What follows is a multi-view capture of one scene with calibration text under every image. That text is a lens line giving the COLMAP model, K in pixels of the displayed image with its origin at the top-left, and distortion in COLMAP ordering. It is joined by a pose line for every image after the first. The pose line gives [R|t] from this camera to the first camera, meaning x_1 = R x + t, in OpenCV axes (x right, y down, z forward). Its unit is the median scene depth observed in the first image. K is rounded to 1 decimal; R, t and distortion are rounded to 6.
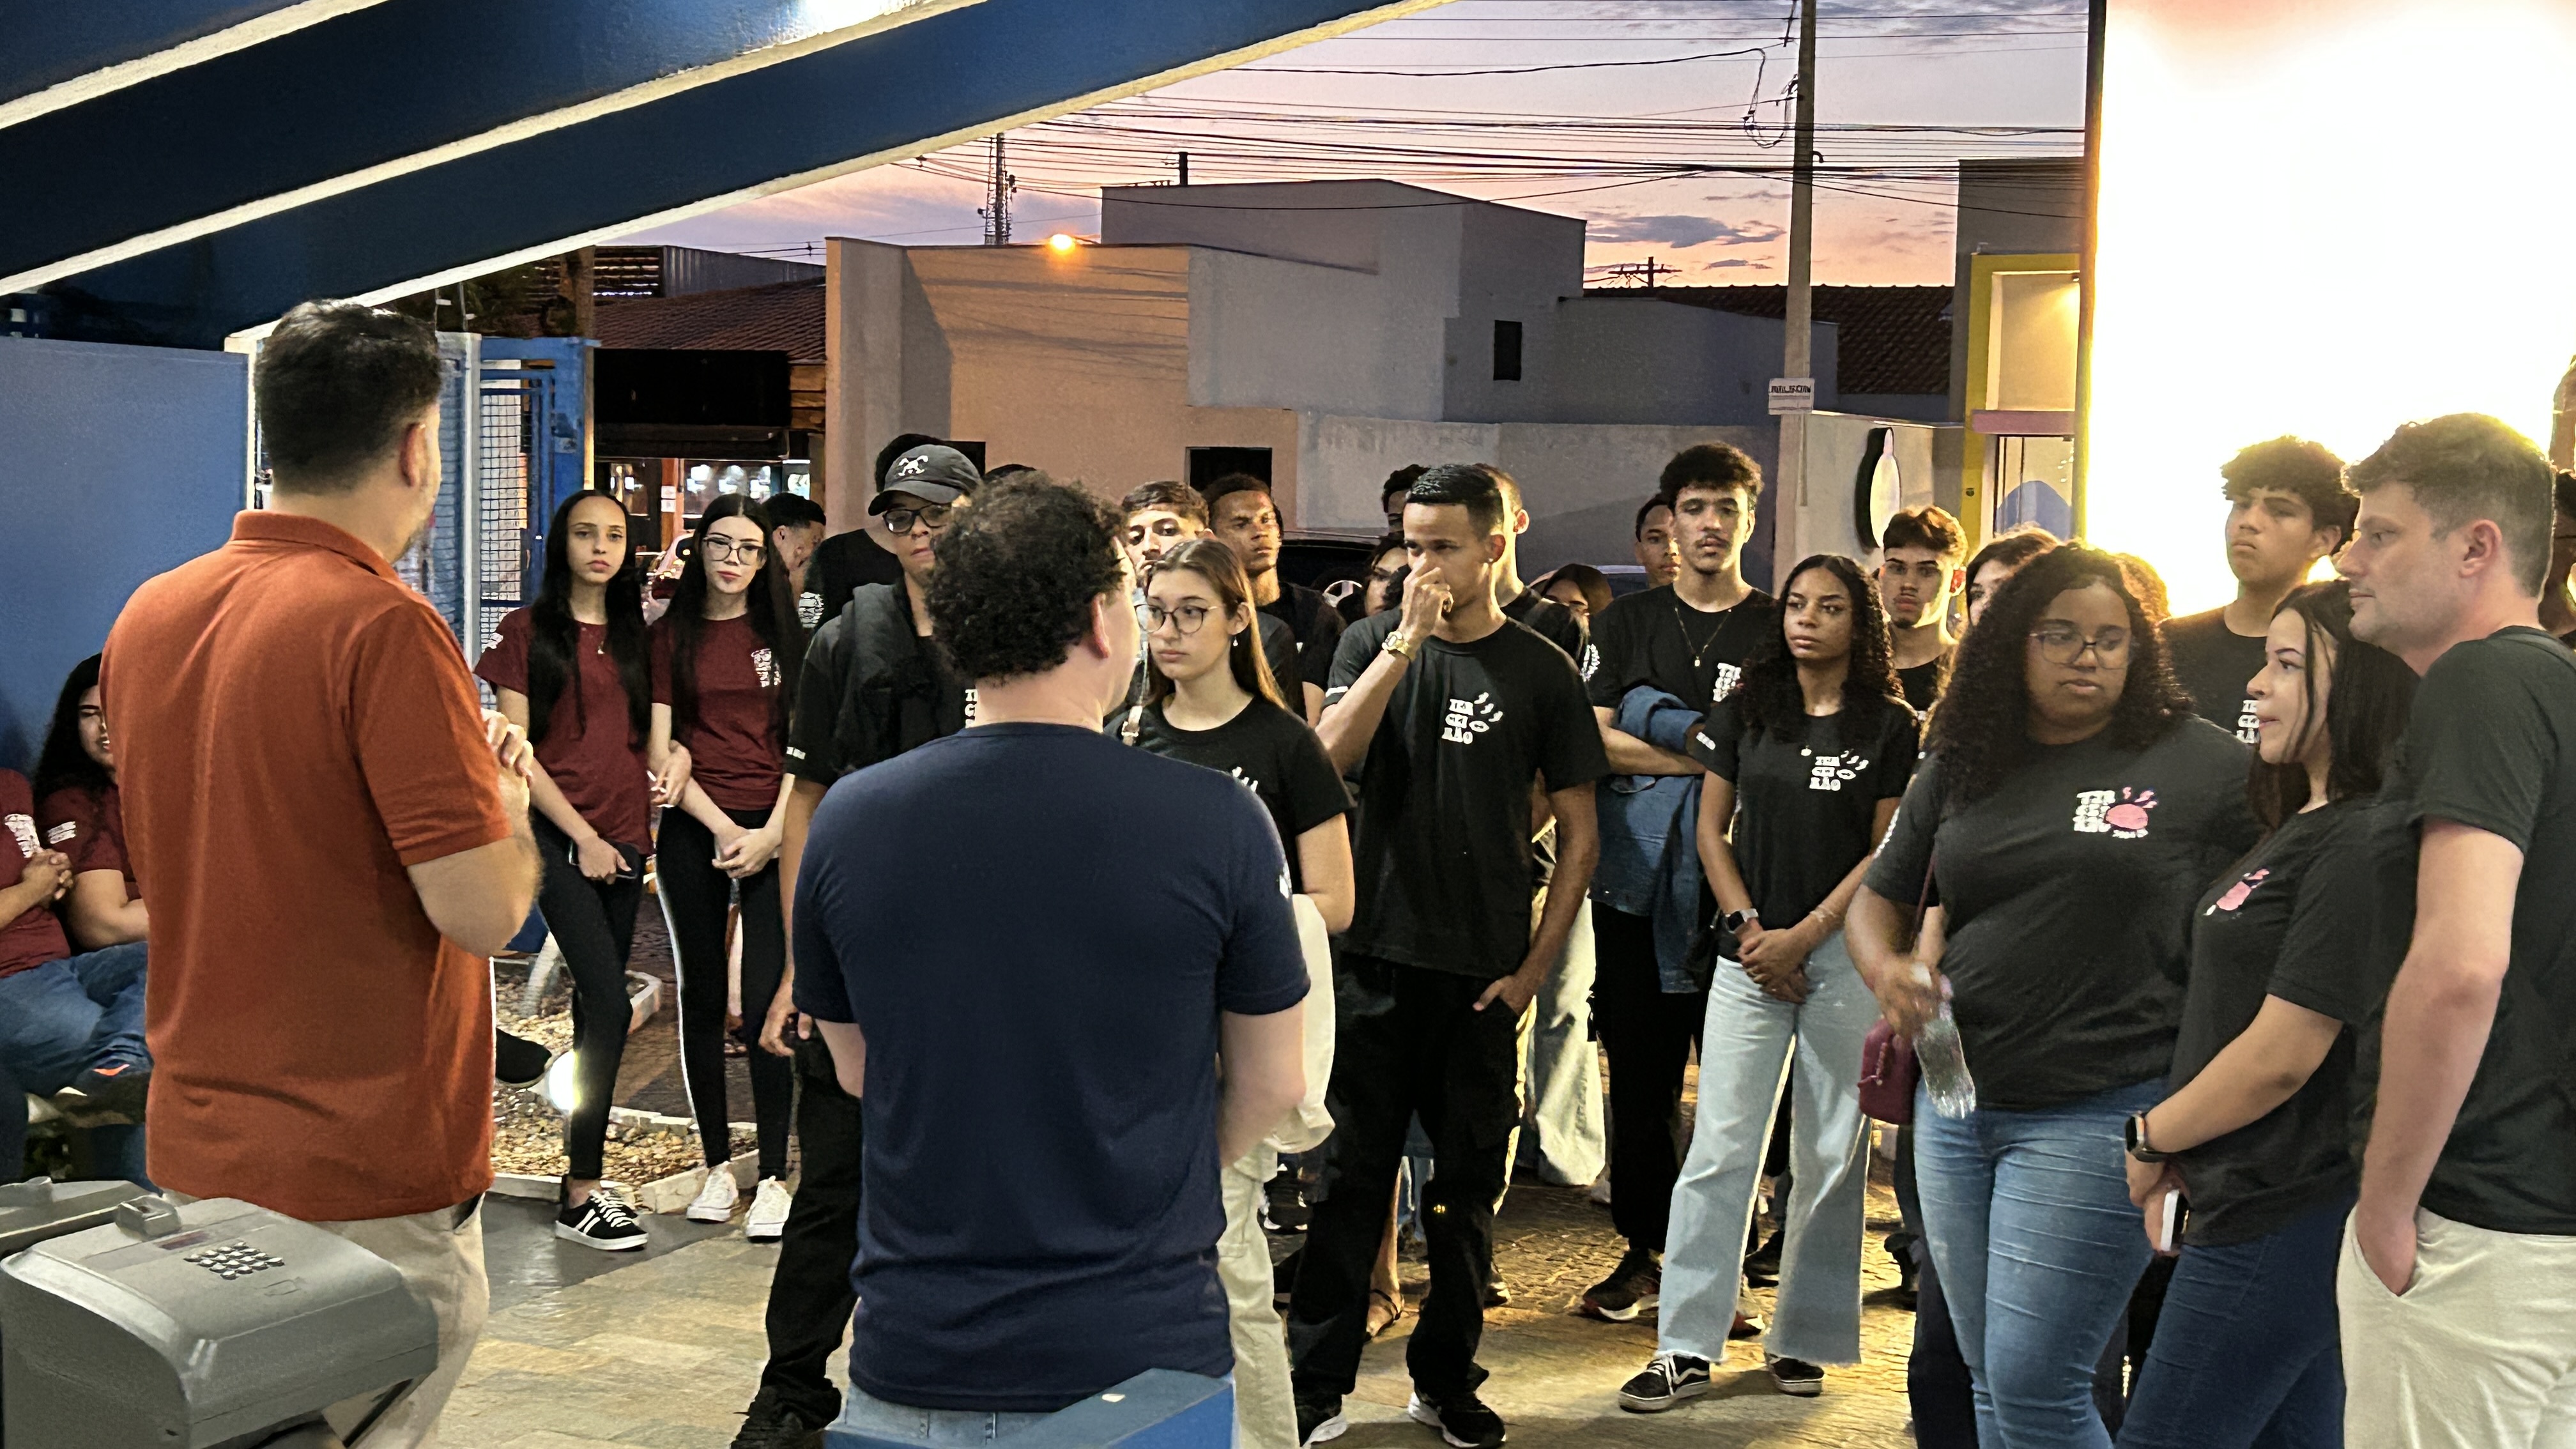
lens RADIAL K [[3330.2, 0, 1281.5], [0, 3330.2, 775.7], [0, 0, 1]] dist [0.102021, -0.015679]
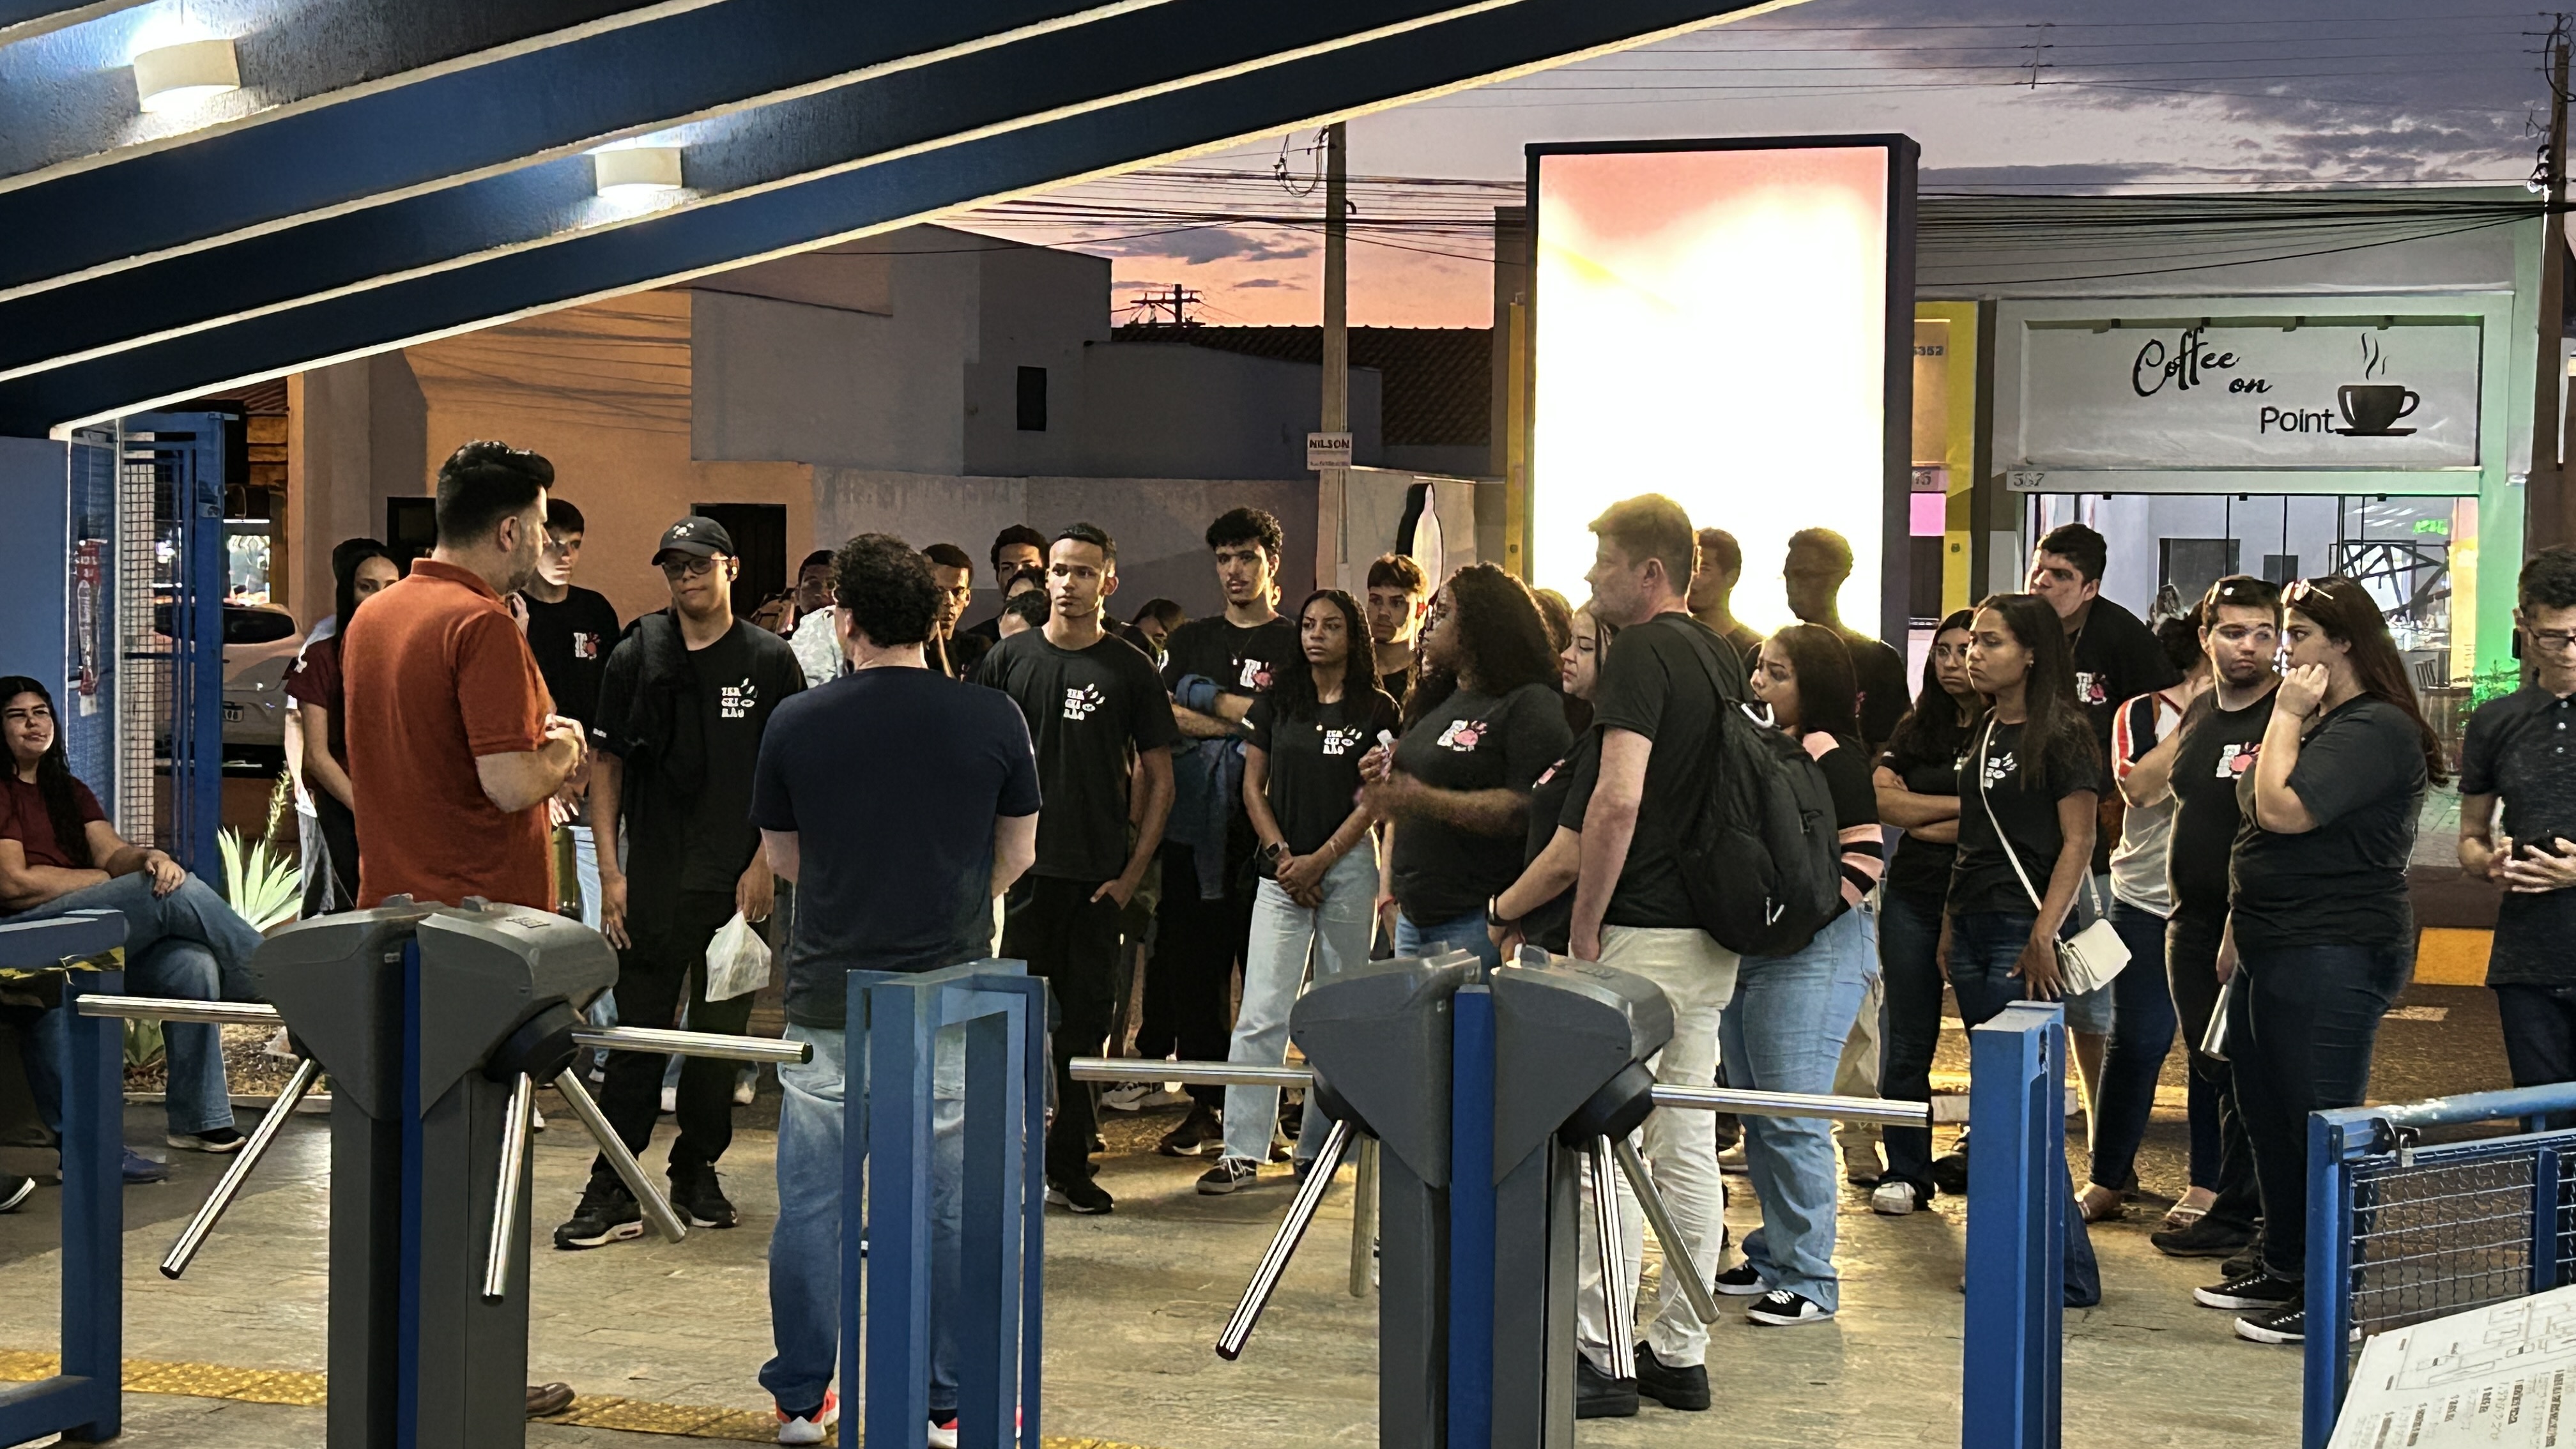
lens RADIAL K [[4162.2, 0, 1288.0], [0, 4162.2, 724.5], [0, 0, 1]] dist [0.316063, -0.938422]
pose [[0.990728, -0.013208, 0.135215, -0.025883], [0.019125, 0.998911, -0.042552, 0.018268], [-0.134505, 0.044744, 0.989902, -0.204818]]
